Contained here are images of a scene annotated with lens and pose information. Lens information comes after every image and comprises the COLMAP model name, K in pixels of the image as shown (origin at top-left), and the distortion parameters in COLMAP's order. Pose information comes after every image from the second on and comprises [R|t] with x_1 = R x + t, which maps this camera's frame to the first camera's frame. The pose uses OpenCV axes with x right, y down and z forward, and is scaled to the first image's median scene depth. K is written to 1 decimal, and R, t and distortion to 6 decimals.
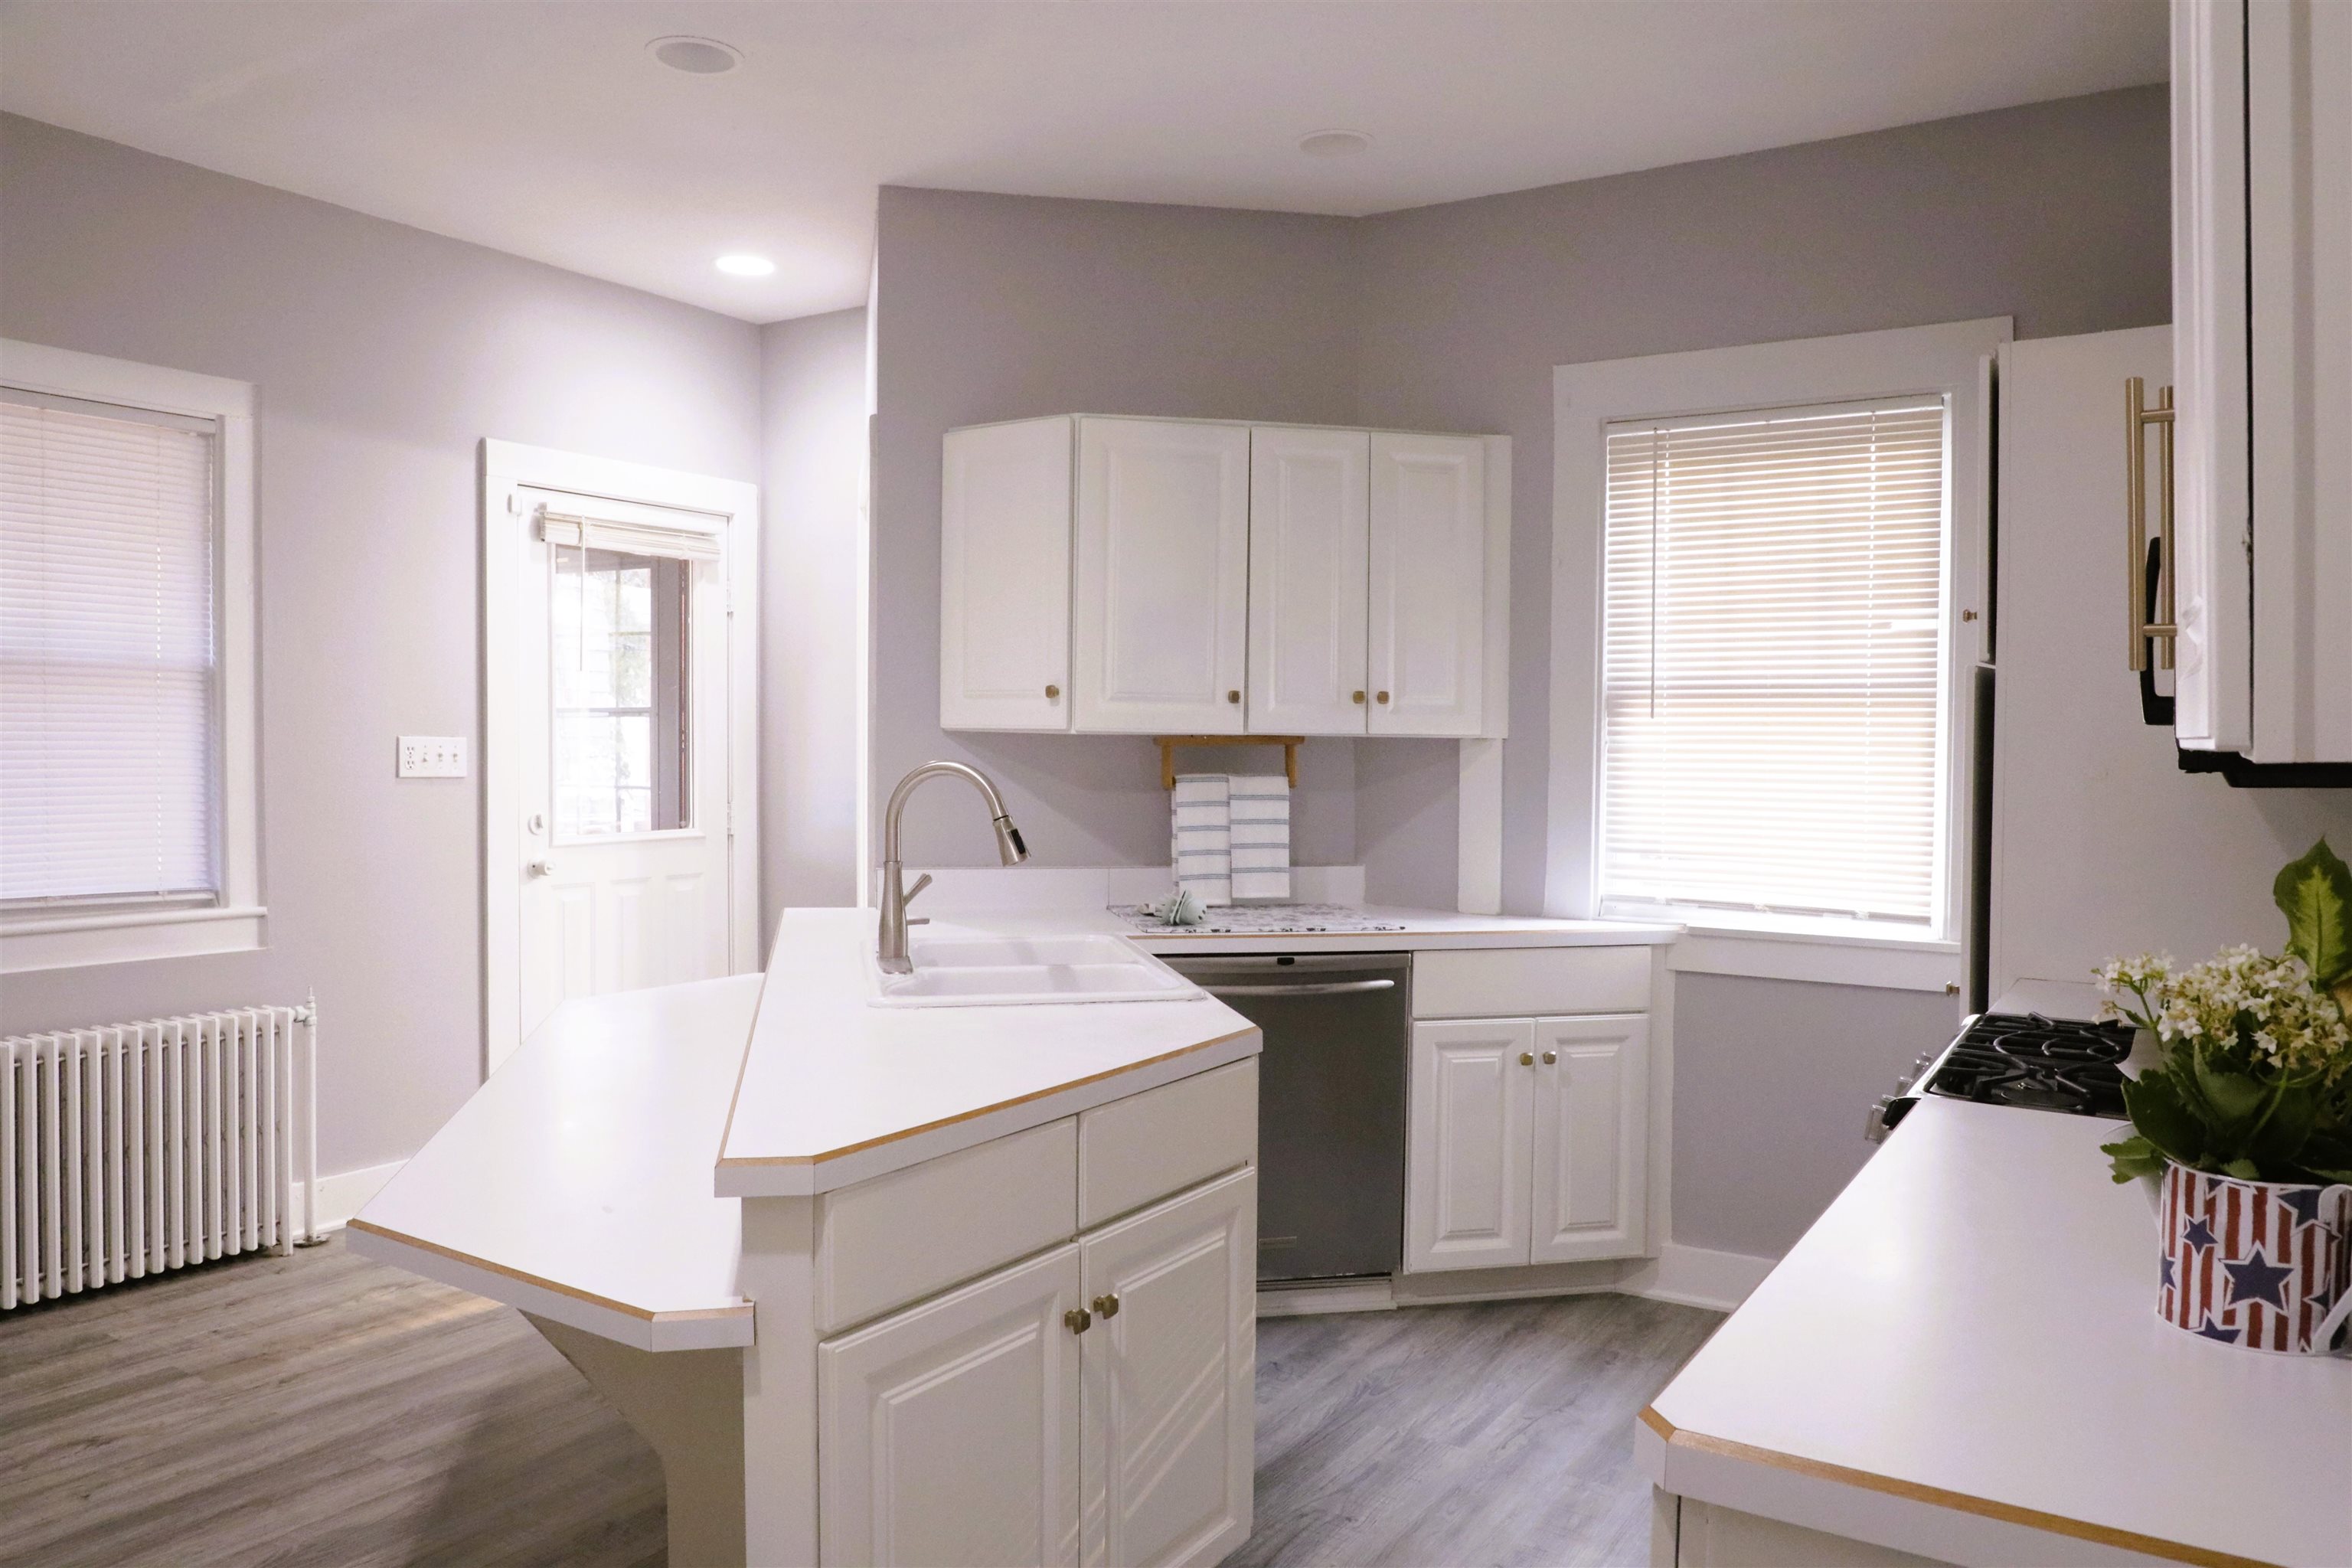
lens RADIAL K [[1634.2, 0, 1176.0], [0, 1634.2, 784.0], [0, 0, 1]] dist [-0.060285, 0.003443]
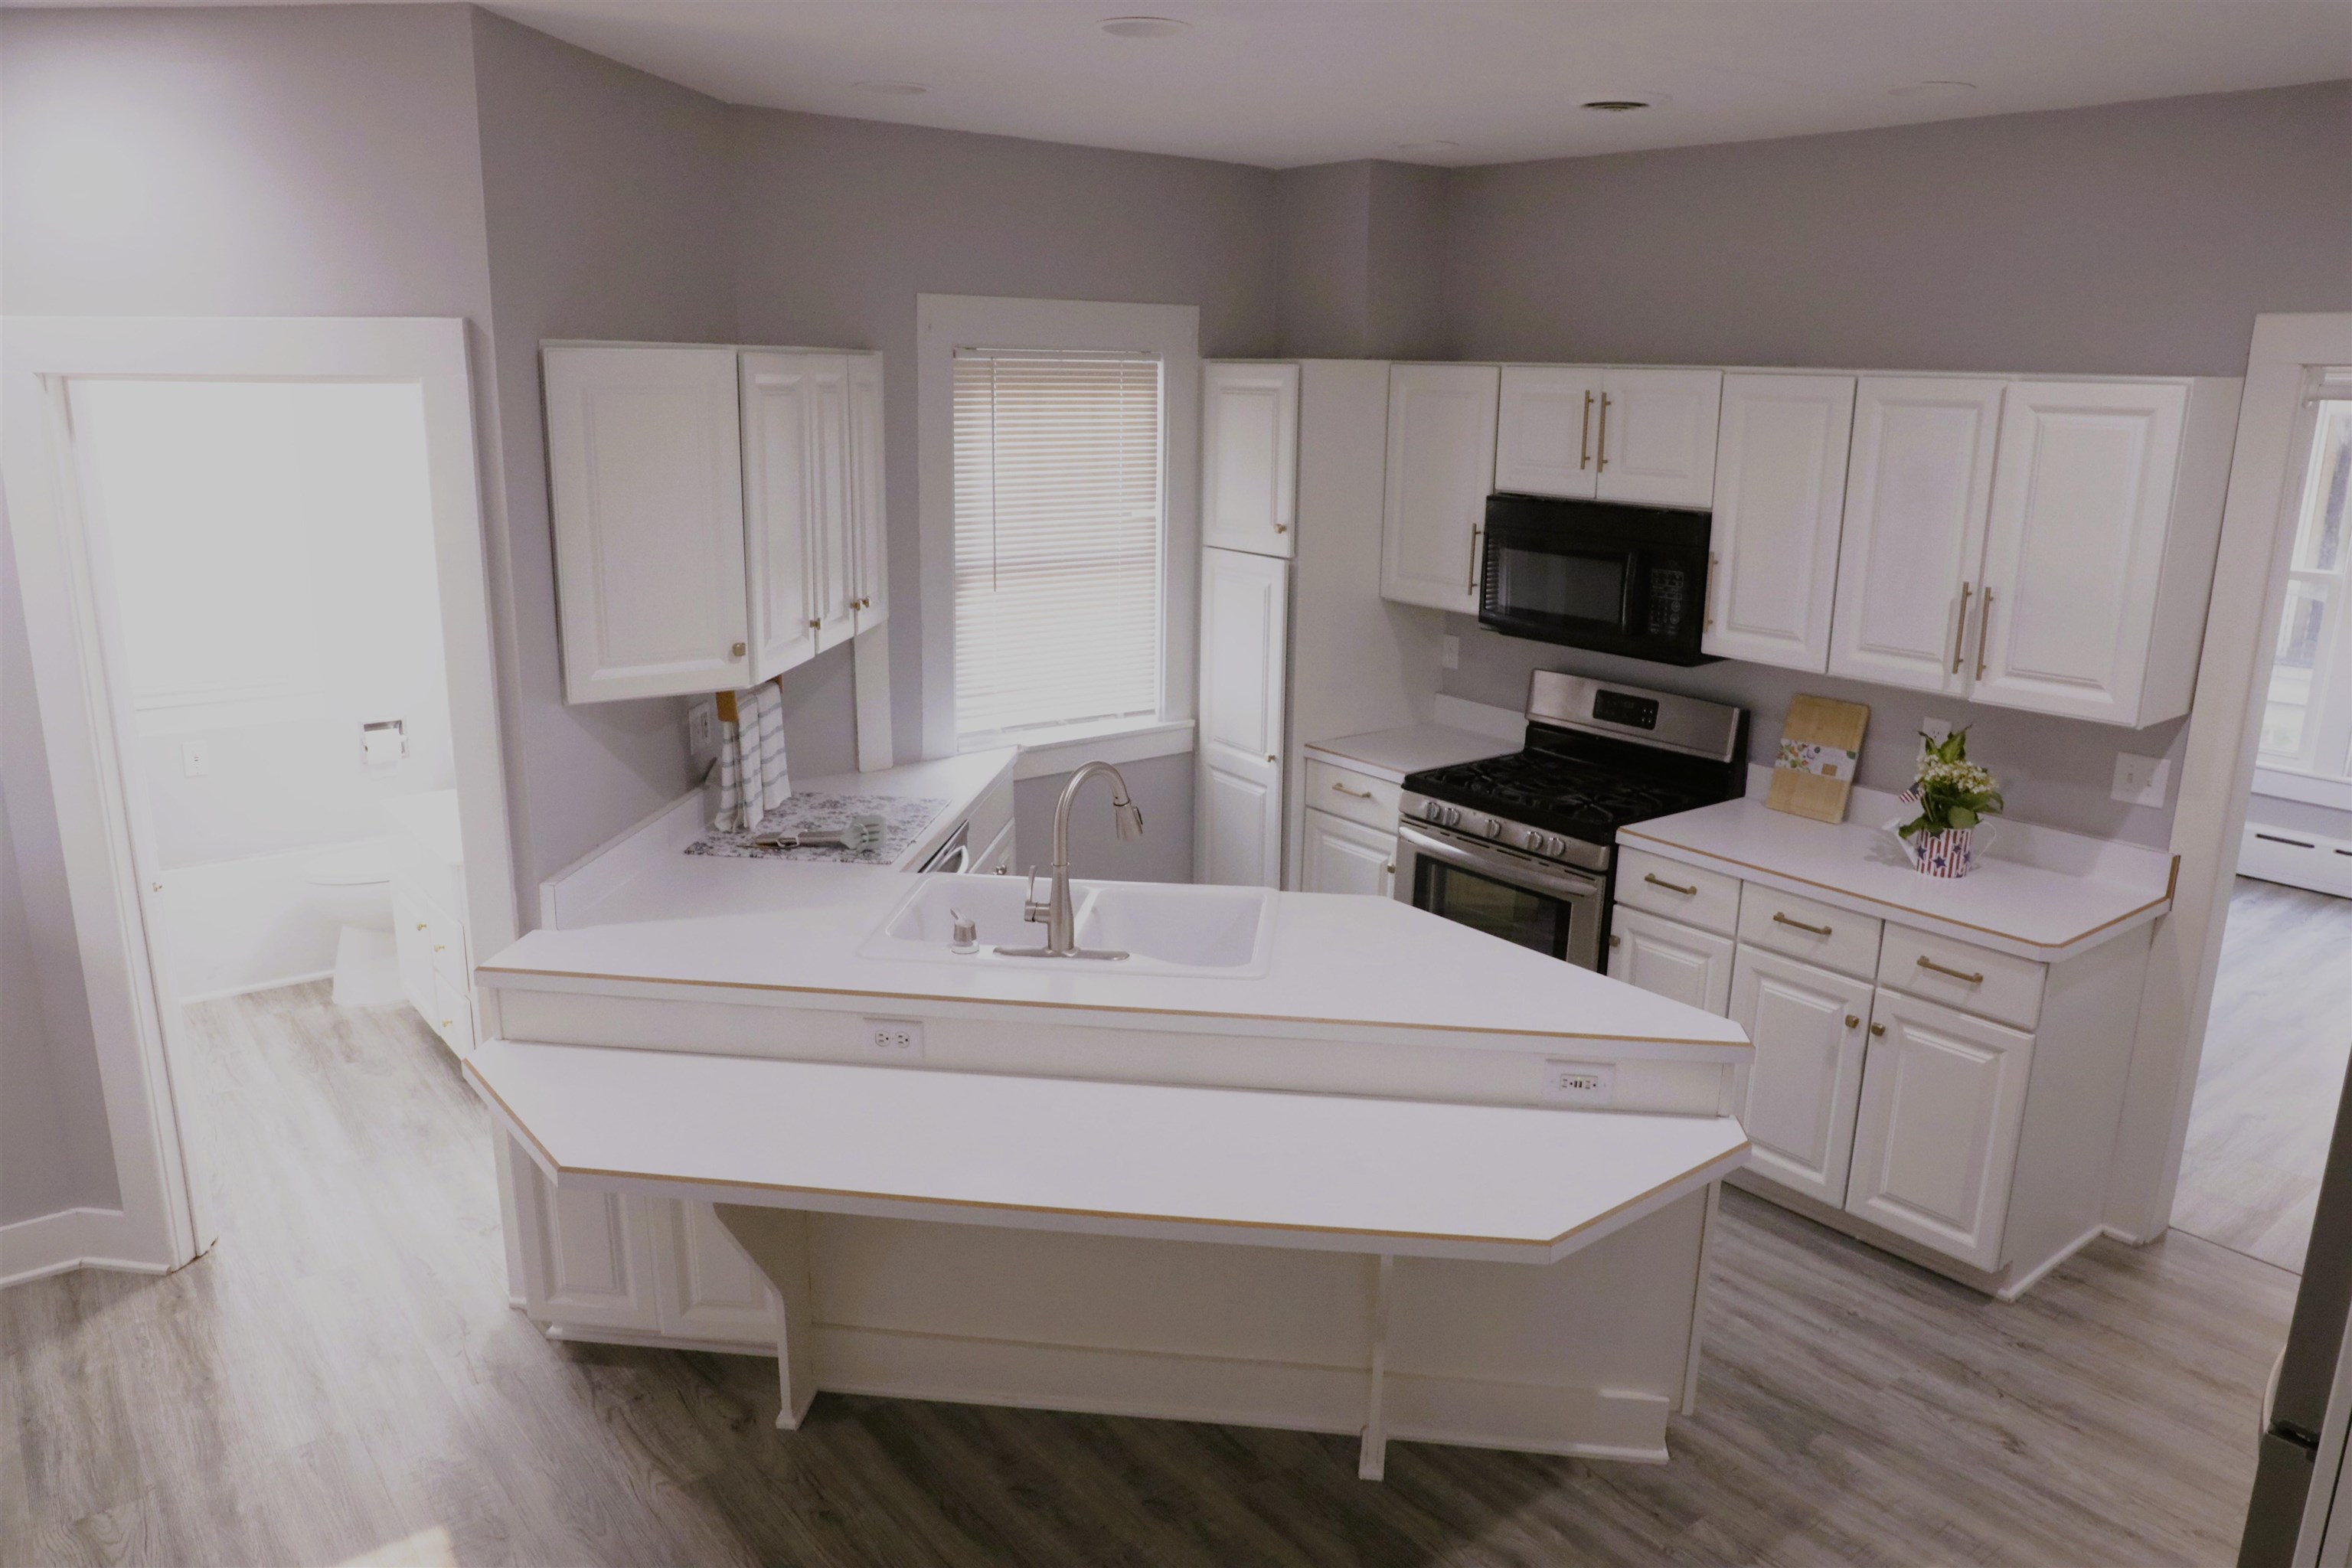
lens RADIAL K [[1634.2, 0, 1176.0], [0, 1634.2, 784.0], [0, 0, 1]] dist [-0.060285, 0.003443]
pose [[0.324537, -0.236158, 0.915918, -0.870536], [0.014686, 0.969472, 0.244762, -0.206019], [-0.945759, -0.065983, 0.318098, 0.452945]]
